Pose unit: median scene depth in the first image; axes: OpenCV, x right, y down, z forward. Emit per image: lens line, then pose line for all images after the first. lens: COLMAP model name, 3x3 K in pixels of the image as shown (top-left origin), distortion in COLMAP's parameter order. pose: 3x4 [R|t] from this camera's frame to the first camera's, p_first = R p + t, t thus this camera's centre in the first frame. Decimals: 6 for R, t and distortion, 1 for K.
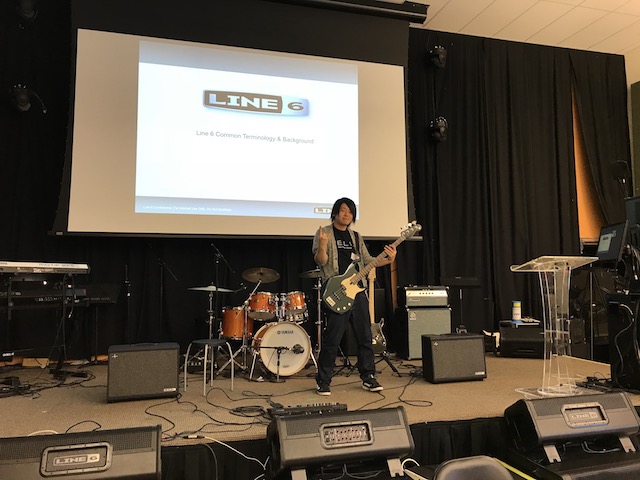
lens RADIAL K [[524.3, 0, 320.0], [0, 524.3, 240.0], [0, 0, 1]] dist [0.009486, 0.009057]
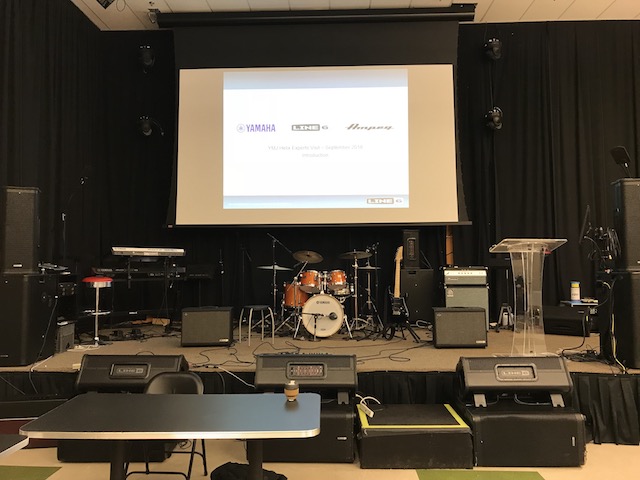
lens RADIAL K [[517.1, 0, 320.0], [0, 517.1, 240.0], [0, 0, 1]] dist [0.044020, -0.000498]
pose [[0.952877, -0.013343, -0.303063, 0.283585], [0.022638, 0.999374, 0.027177, -0.005154], [0.302511, -0.032757, 0.952583, -0.156170]]
